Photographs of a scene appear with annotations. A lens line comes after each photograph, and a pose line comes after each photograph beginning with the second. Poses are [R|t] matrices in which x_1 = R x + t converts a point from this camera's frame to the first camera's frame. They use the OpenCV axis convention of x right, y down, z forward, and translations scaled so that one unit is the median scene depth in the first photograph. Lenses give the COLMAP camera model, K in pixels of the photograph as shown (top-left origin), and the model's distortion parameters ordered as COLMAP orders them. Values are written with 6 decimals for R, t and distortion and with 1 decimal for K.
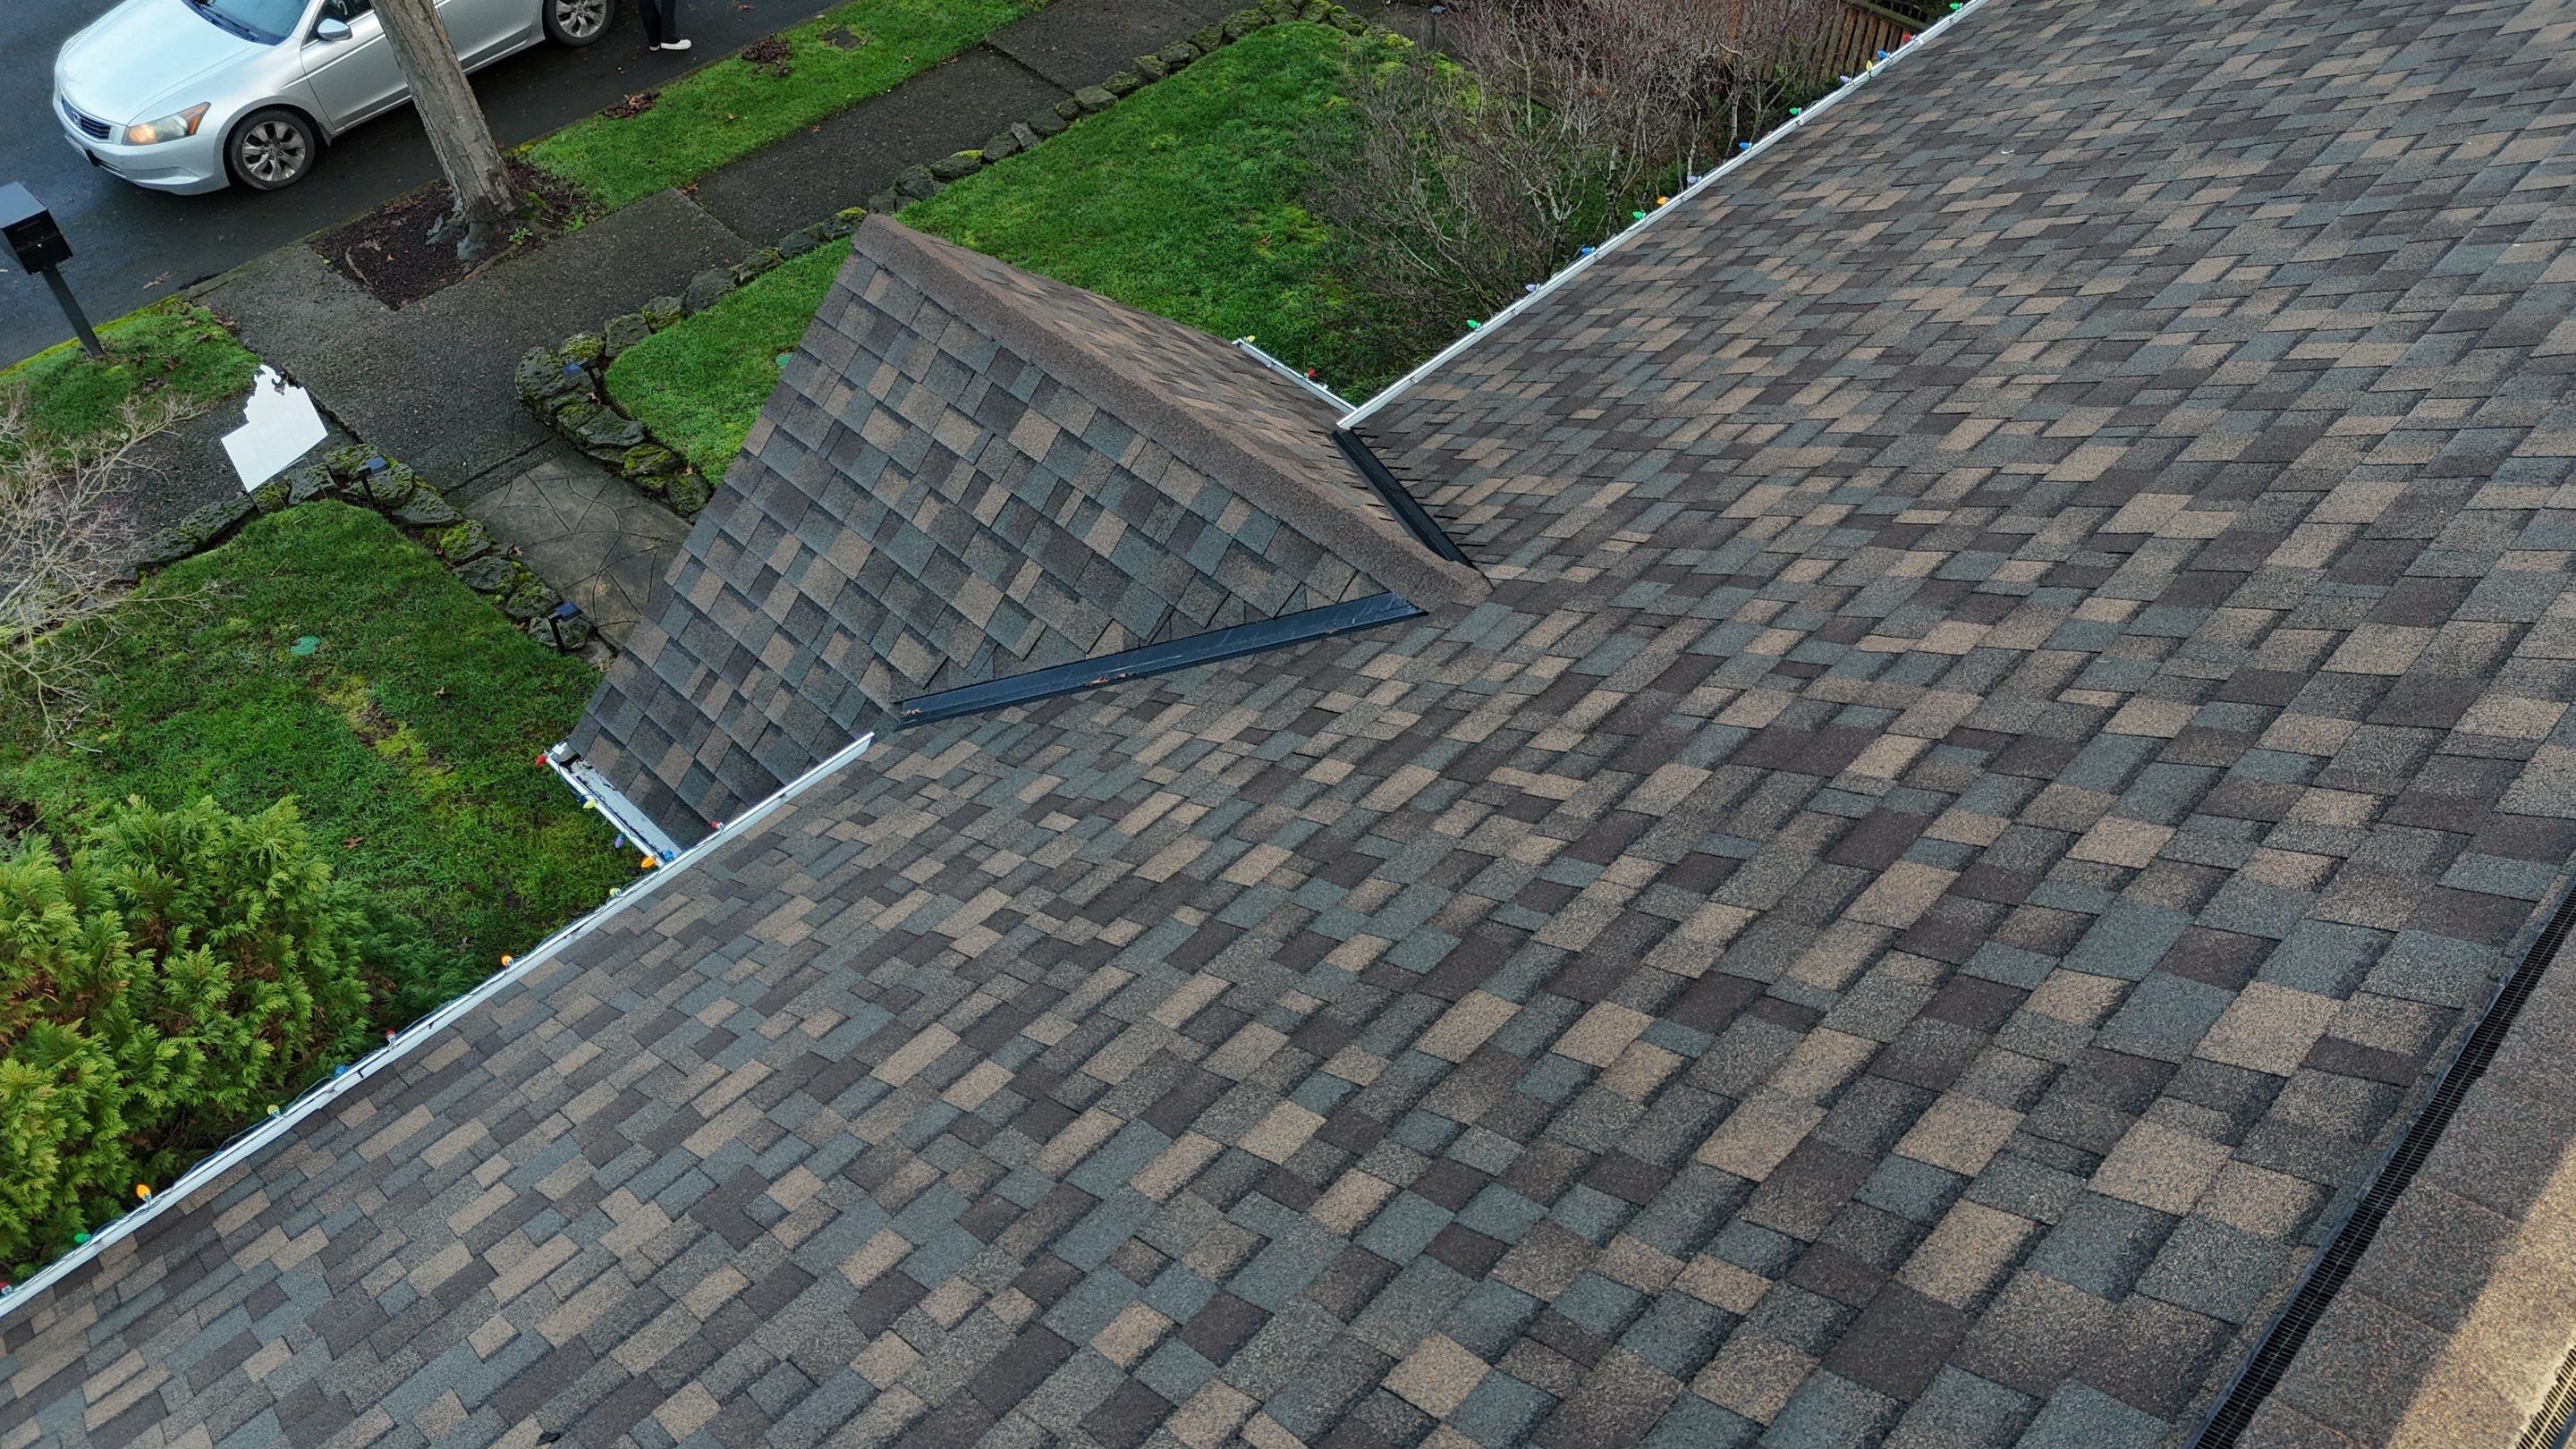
lens RADIAL K [[1896.7, 0, 1288.0], [0, 1896.7, 724.5], [0, 0, 1]] dist [0.065940, -0.043288]
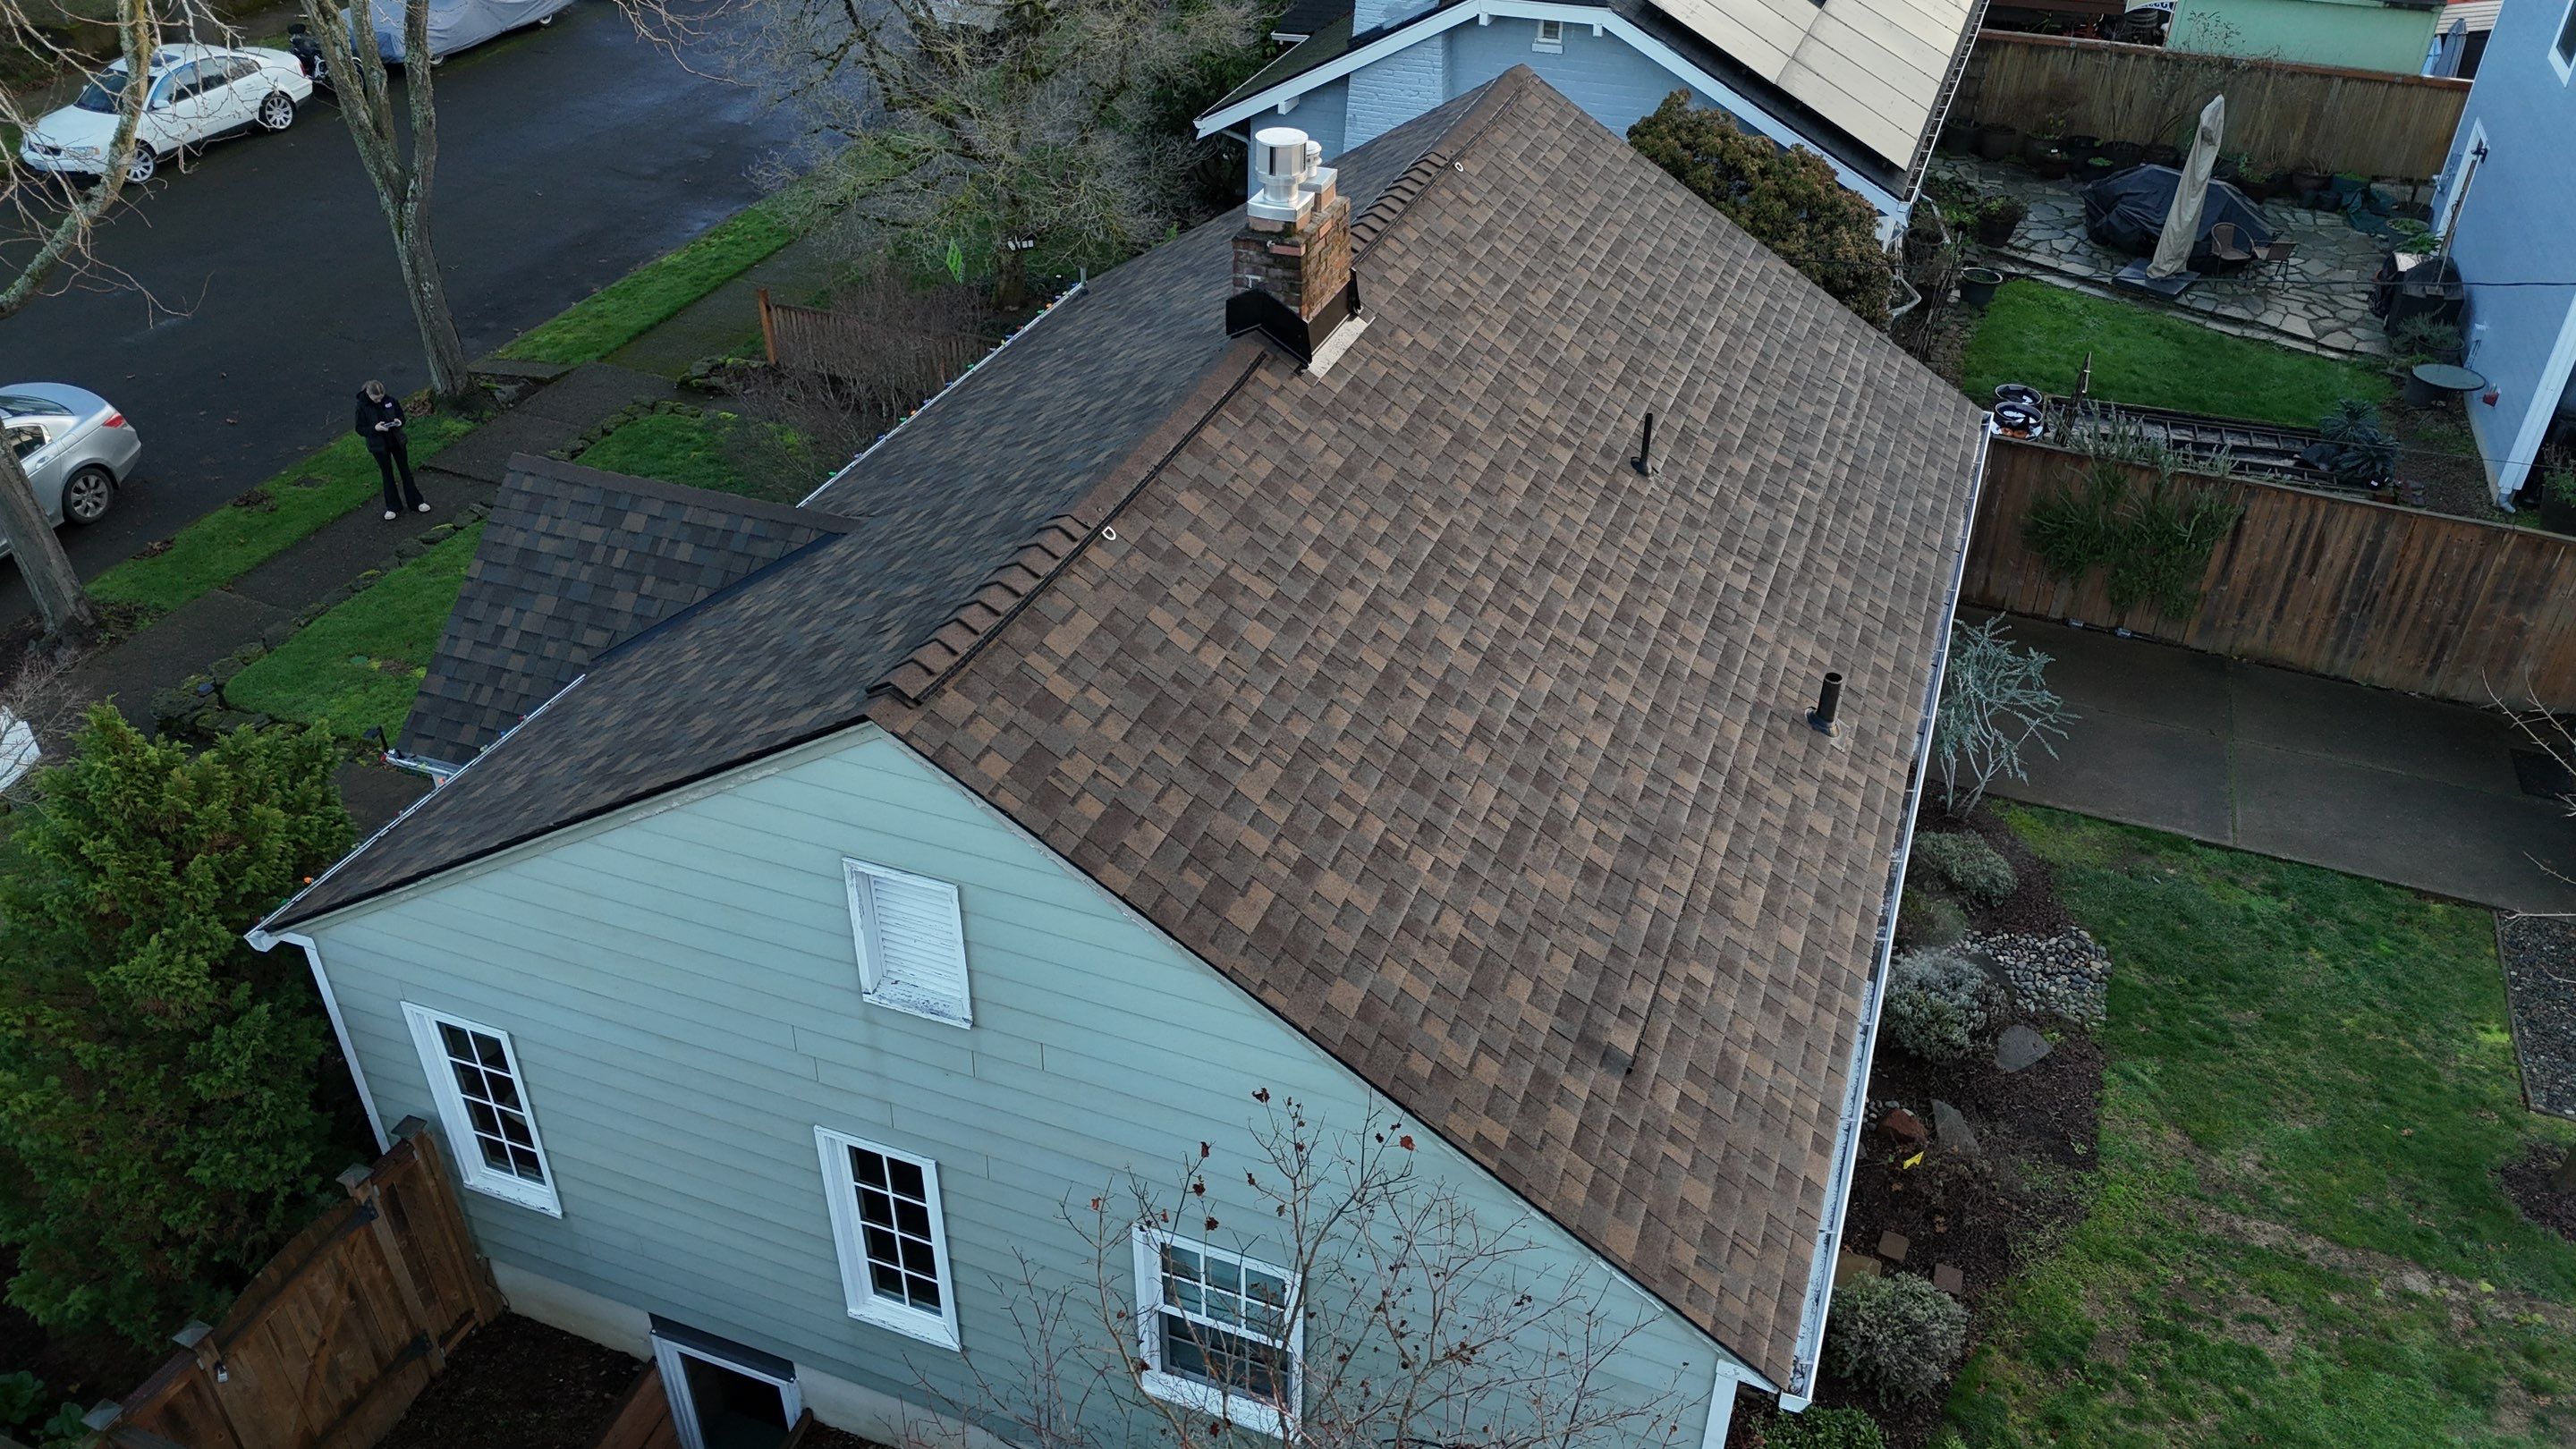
lens RADIAL K [[1896.7, 0, 1288.0], [0, 1896.7, 724.5], [0, 0, 1]] dist [0.065940, -0.043288]
pose [[0.916366, -0.215898, 0.337138, -0.215043], [0.286736, 0.941637, -0.176359, 0.584834], [-0.279386, 0.258279, 0.924789, -0.998603]]
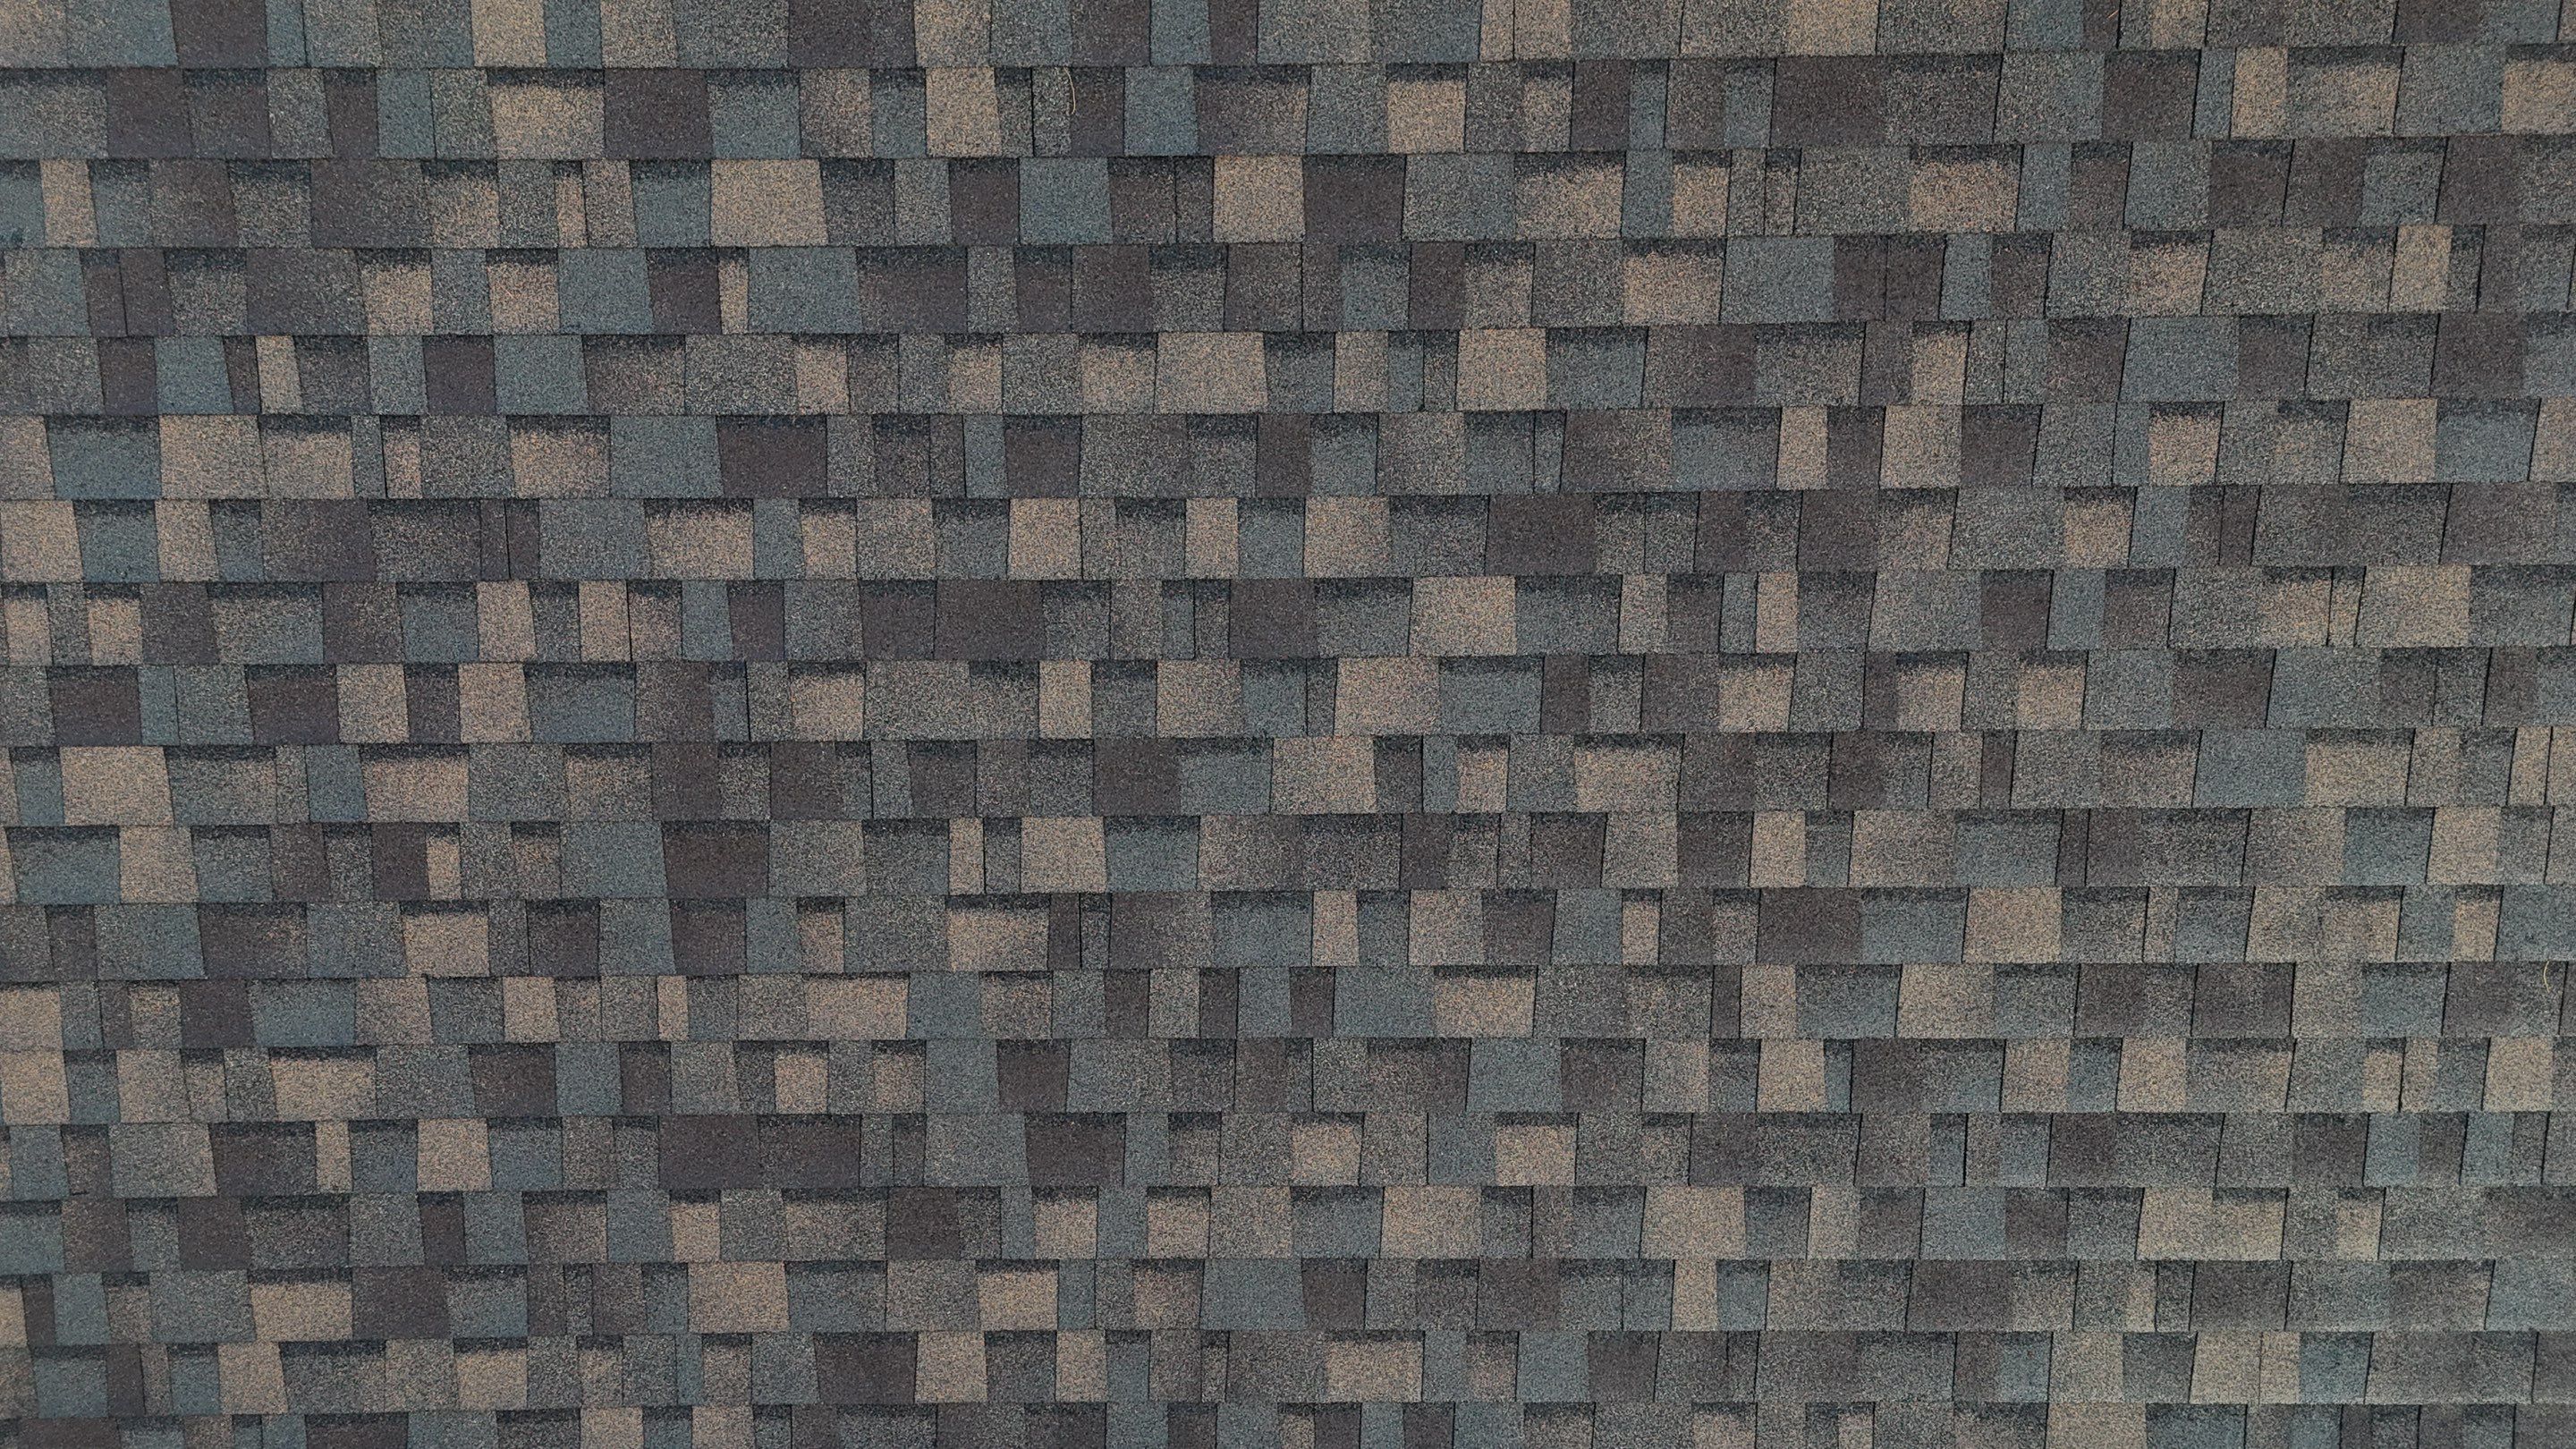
lens RADIAL K [[1940.1, 0, 1288.0], [0, 1940.1, 724.5], [0, 0, 1]] dist [0.095323, -0.109904]
pose [[0.705839, 0.663908, -0.247017, 0.552360], [-0.510049, 0.718310, 0.473161, 0.062089], [0.491570, -0.207984, 0.845637, -0.075244]]
